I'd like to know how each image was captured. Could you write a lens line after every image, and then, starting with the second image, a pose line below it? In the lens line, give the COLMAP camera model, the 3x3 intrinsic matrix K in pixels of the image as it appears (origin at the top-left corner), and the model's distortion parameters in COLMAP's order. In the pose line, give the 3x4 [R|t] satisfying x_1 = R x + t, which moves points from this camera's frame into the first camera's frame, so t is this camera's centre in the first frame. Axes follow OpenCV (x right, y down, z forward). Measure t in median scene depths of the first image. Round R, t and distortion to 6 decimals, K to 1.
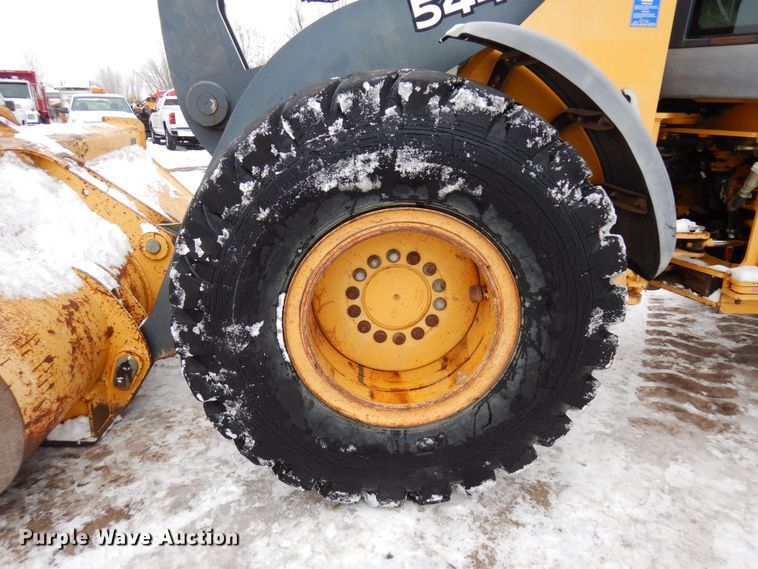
lens RADIAL K [[531.1, 0, 379.0], [0, 531.1, 284.5], [0, 0, 1]] dist [0.002182, 0.002496]
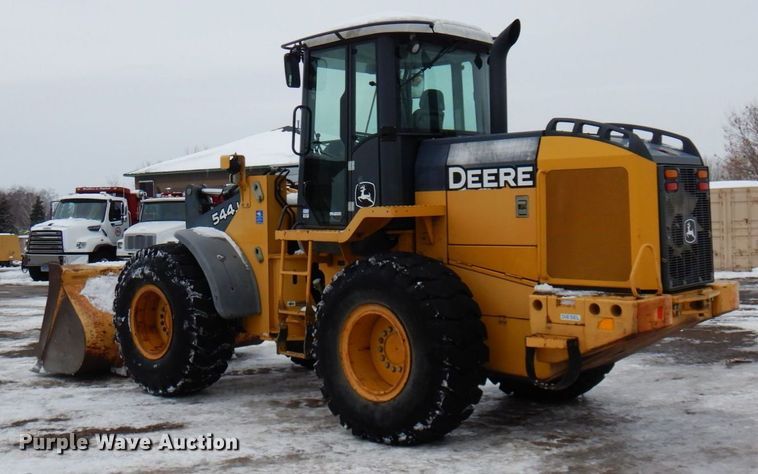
lens RADIAL K [[887.3, 0, 379.0], [0, 887.3, 237.0], [0, 0, 1]] dist [0.095758, -0.005680]
pose [[0.691472, -0.010494, -0.722327, 5.254424], [-0.202730, 0.956895, -0.207972, 0.461292], [0.693374, 0.290244, 0.659539, -1.843107]]
